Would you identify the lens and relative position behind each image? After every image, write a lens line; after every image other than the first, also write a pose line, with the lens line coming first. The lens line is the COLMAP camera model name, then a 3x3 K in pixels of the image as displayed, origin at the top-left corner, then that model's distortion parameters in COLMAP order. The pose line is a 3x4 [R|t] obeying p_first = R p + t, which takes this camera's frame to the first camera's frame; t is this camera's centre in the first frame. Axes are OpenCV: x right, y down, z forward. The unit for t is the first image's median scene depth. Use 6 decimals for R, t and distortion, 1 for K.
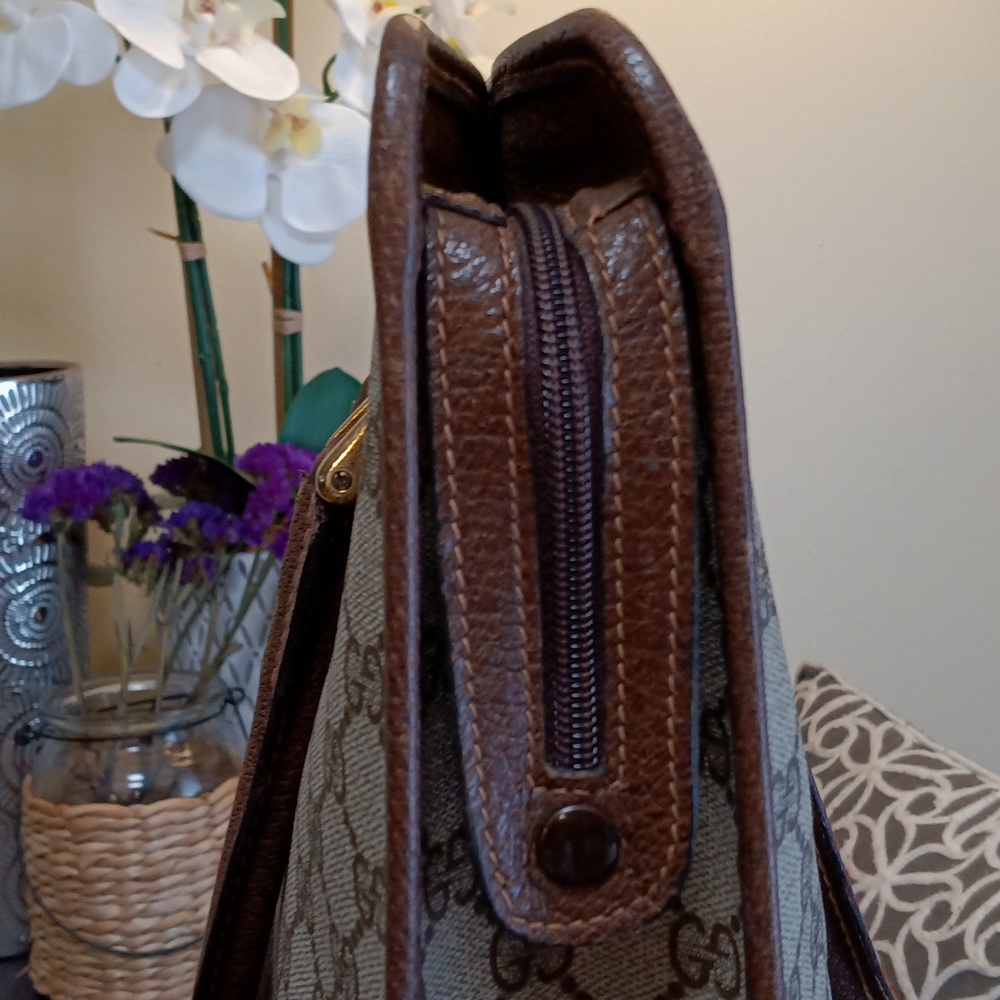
lens RADIAL K [[1804.6, 0, 480.9], [0, 1804.6, 498.8], [0, 0, 1]] dist [0.307711, -1.489273]
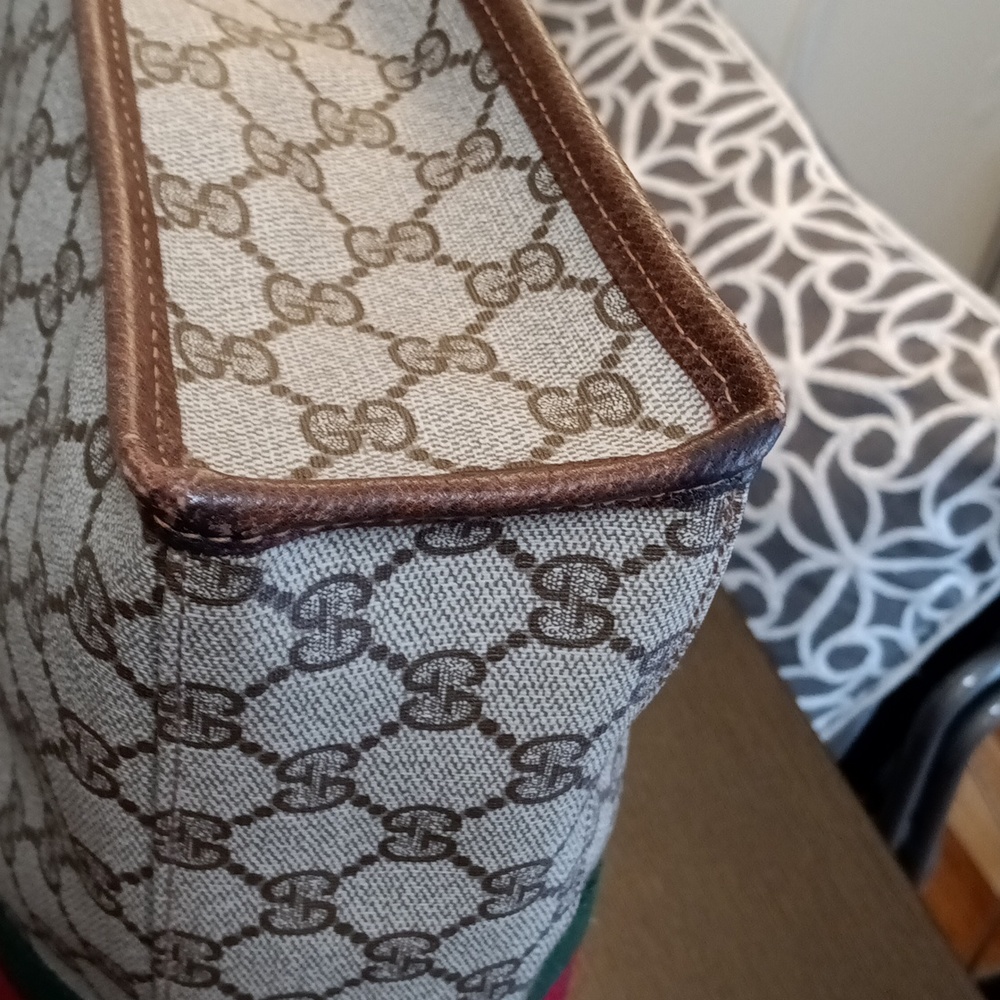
lens RADIAL K [[1804.6, 0, 480.9], [0, 1804.6, 498.8], [0, 0, 1]] dist [0.307711, -1.489273]
pose [[0.970904, 0.110475, 0.212461, -0.035275], [-0.211391, 0.812247, 0.543663, -0.149460], [-0.112510, -0.572757, 0.811967, 0.137632]]
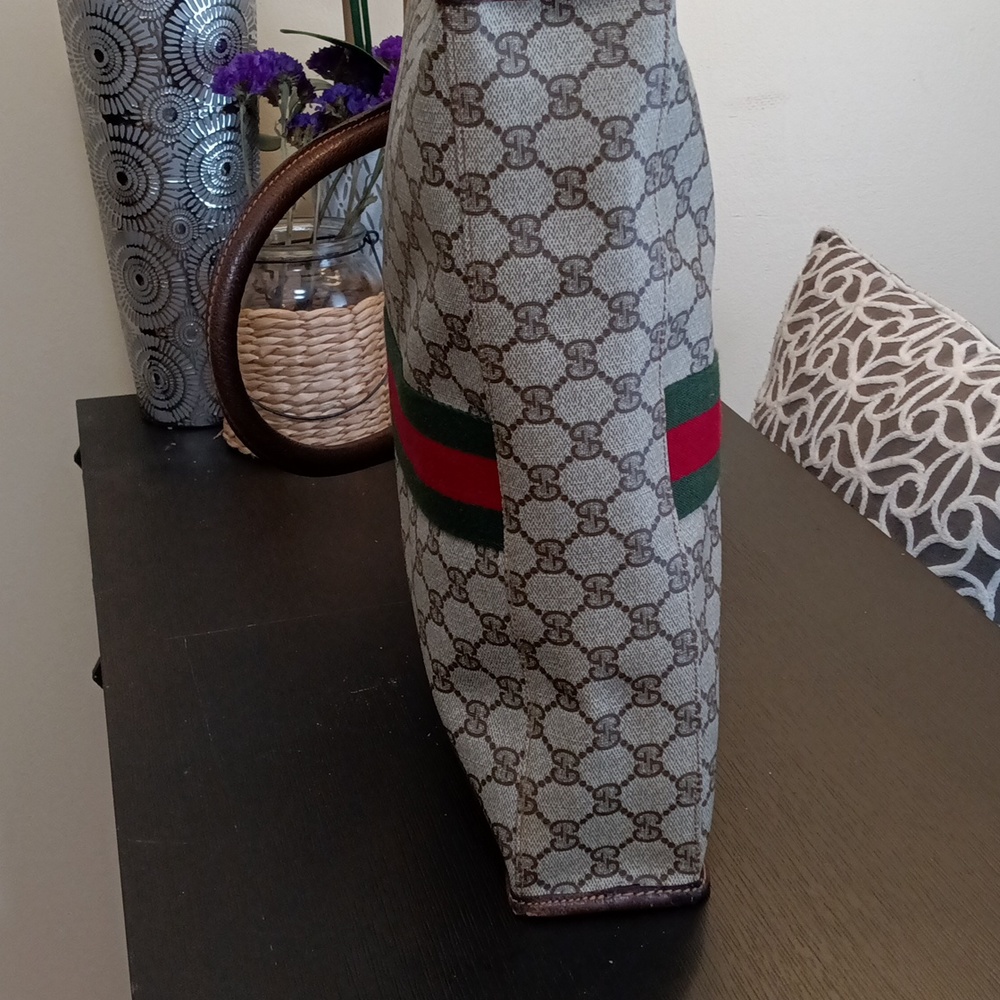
lens RADIAL K [[1804.6, 0, 480.9], [0, 1804.6, 498.8], [0, 0, 1]] dist [0.307711, -1.489273]
pose [[0.997425, 0.035486, -0.062322, 0.033894], [-0.022146, 0.978934, 0.202973, 0.025608], [0.068211, -0.201070, 0.977199, -0.331245]]
